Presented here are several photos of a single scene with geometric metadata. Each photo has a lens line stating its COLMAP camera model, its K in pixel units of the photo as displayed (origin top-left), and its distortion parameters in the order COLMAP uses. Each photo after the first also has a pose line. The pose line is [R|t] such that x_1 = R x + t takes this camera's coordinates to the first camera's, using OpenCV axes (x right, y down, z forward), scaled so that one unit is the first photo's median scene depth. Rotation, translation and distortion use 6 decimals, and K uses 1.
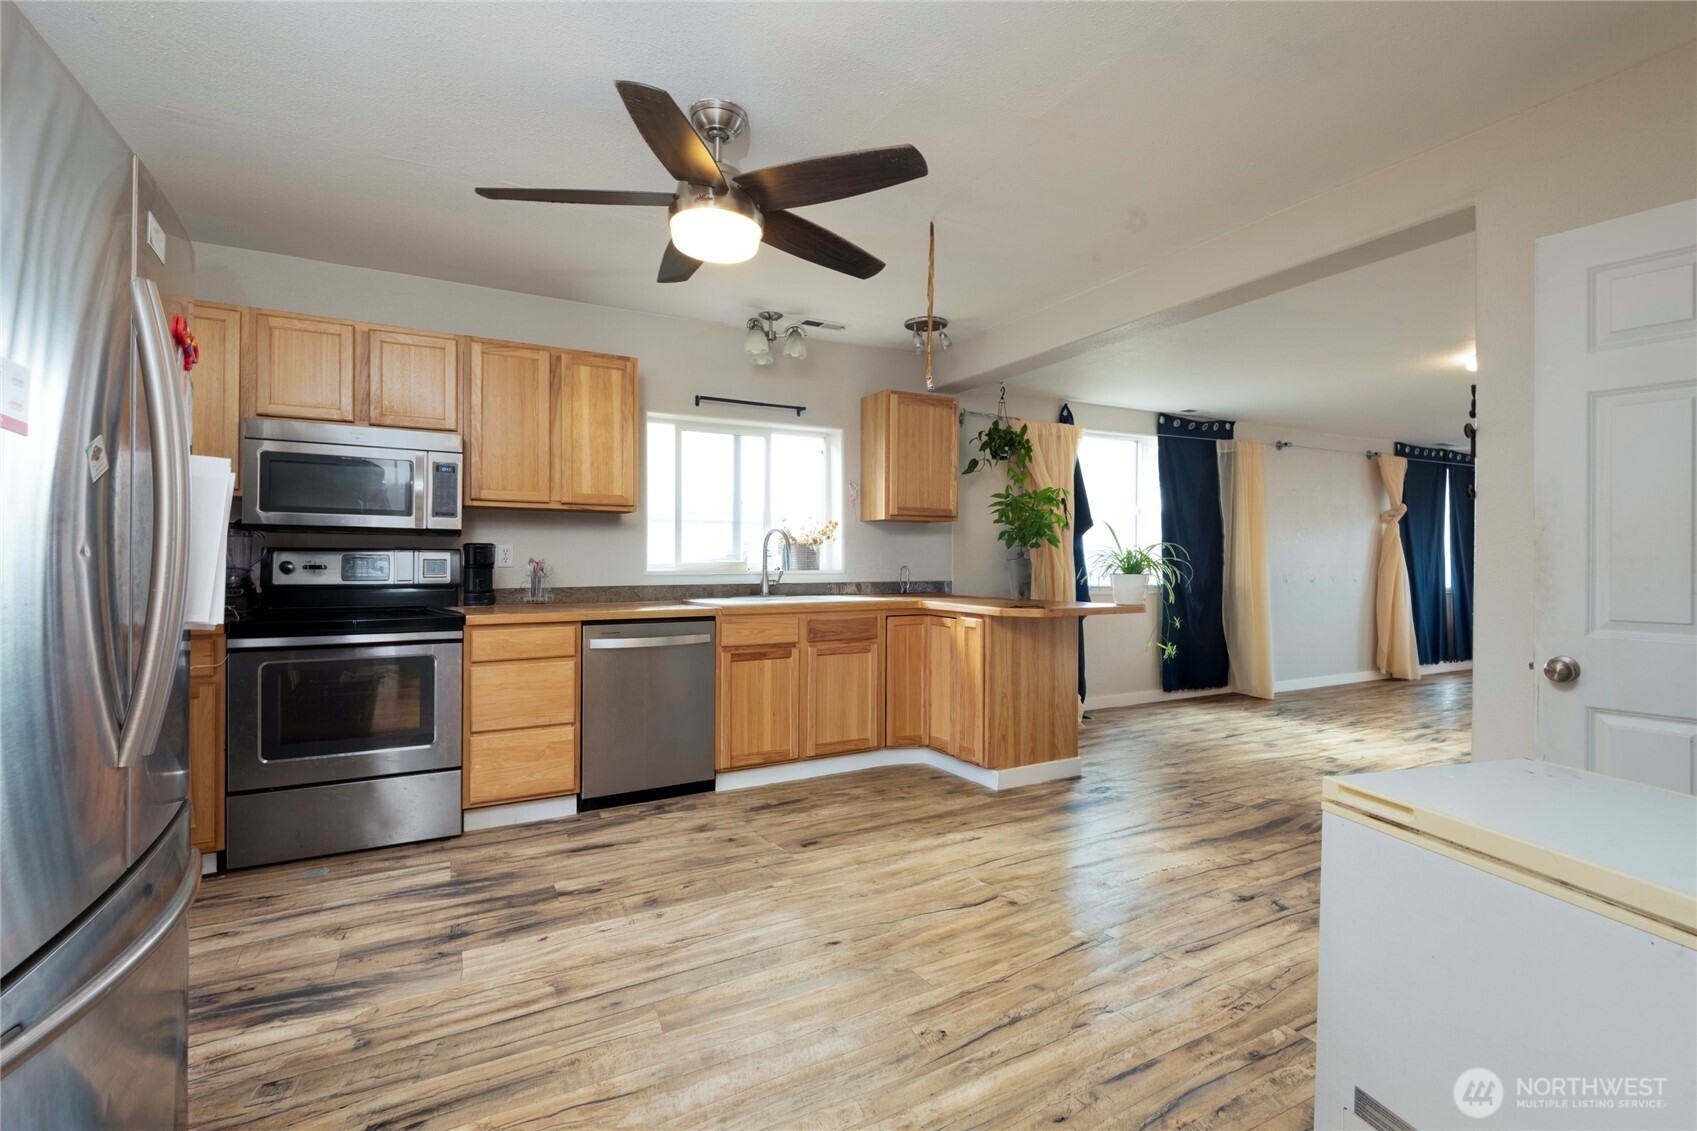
lens RADIAL K [[760.7, 0, 854.5], [0, 760.7, 554.1], [0, 0, 1]] dist [0.021273, -0.010784]
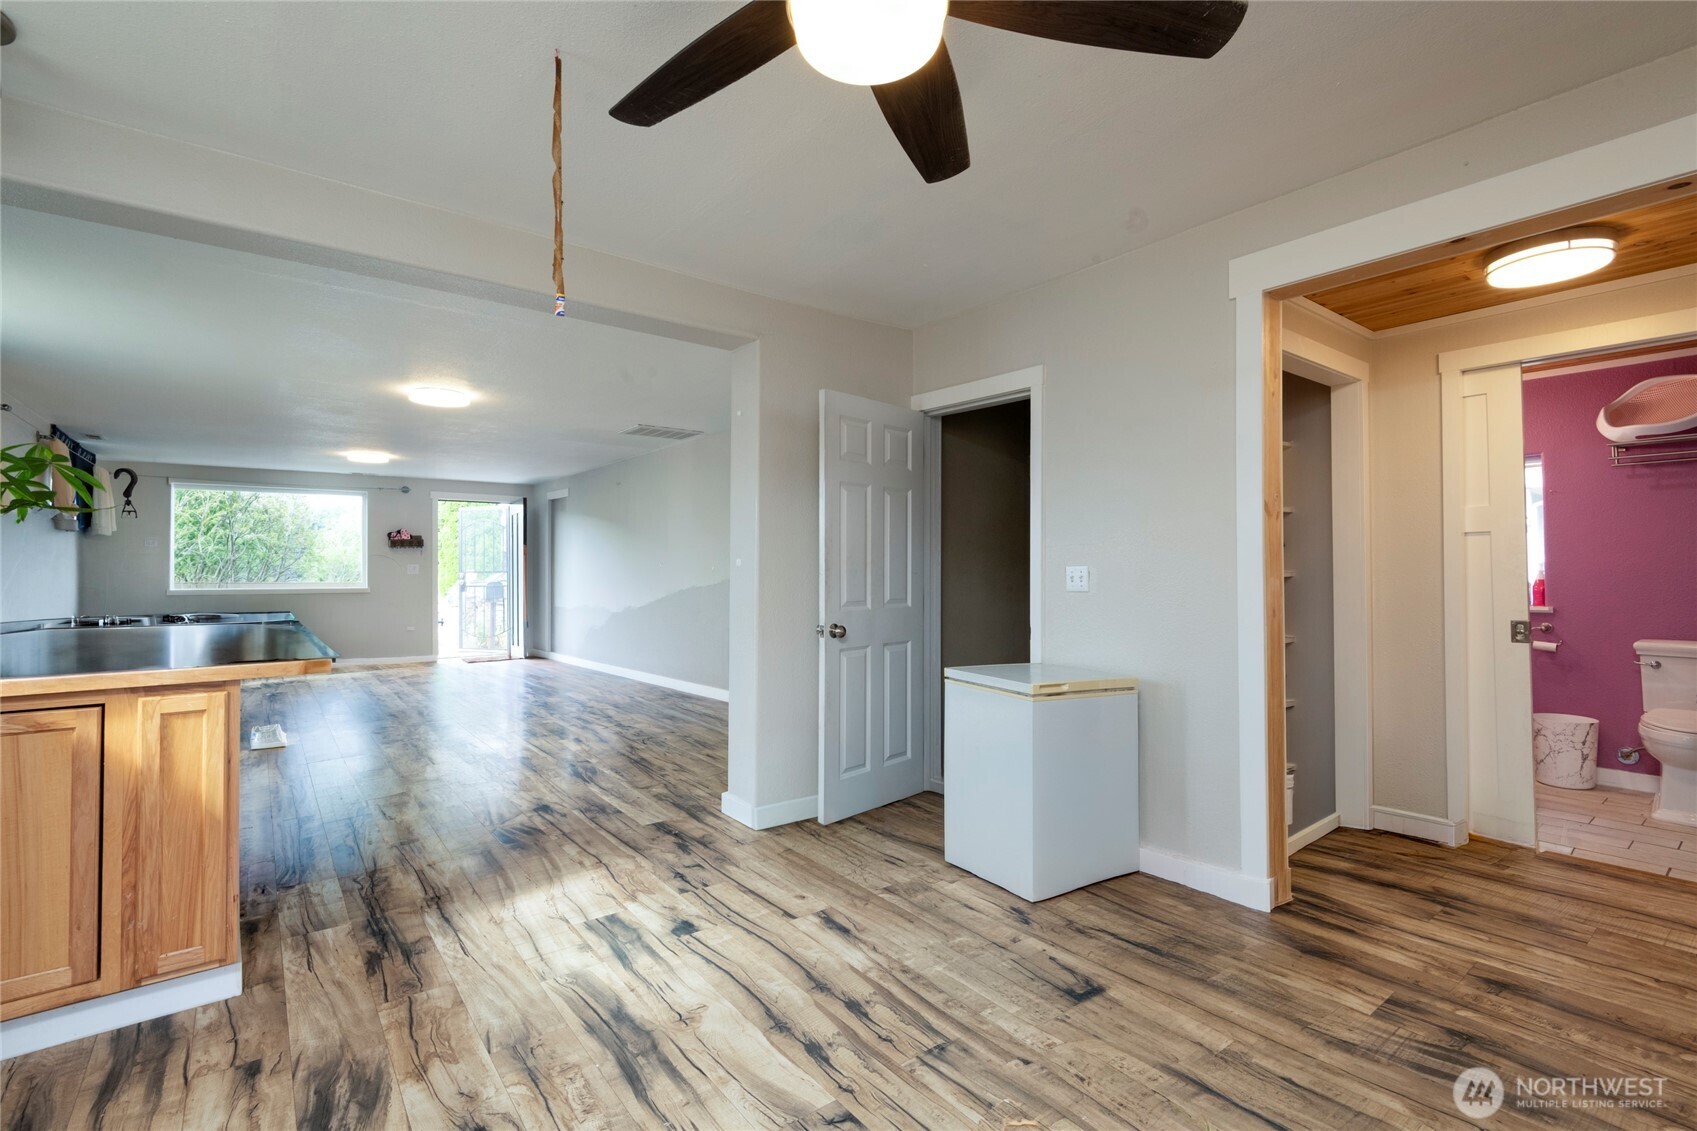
lens RADIAL K [[760.7, 0, 850.7], [0, 760.7, 556.5], [0, 0, 1]] dist [0.021273, -0.010784]
pose [[-0.177164, 0.008613, 0.984144, -0.503455], [-0.002030, 0.999956, -0.009117, -0.005286], [-0.984179, -0.003613, -0.177138, 0.757358]]
